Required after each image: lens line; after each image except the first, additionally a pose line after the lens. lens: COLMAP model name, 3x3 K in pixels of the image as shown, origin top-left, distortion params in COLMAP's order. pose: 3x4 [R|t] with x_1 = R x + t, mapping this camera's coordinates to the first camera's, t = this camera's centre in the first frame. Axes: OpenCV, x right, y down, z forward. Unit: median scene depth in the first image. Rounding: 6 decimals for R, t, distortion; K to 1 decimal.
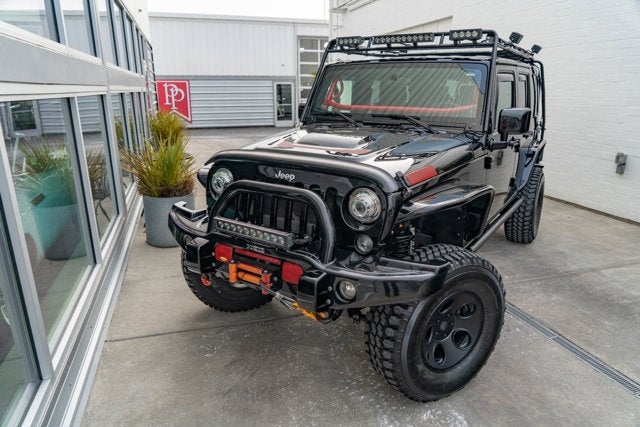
lens RADIAL K [[448.5, 0, 315.6], [0, 448.5, 211.3], [0, 0, 1]] dist [-0.028466, 0.017453]
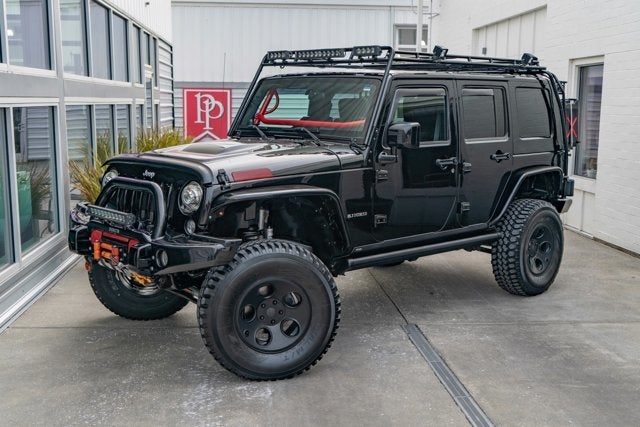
lens RADIAL K [[827.8, 0, 322.9], [0, 827.8, 212.0], [0, 0, 1]] dist [0.022175, 0.000000]
pose [[0.971579, 0.039118, -0.233460, 0.680659], [-0.070390, 0.989382, -0.127159, 0.203170], [0.226007, 0.139978, 0.964016, -0.756287]]
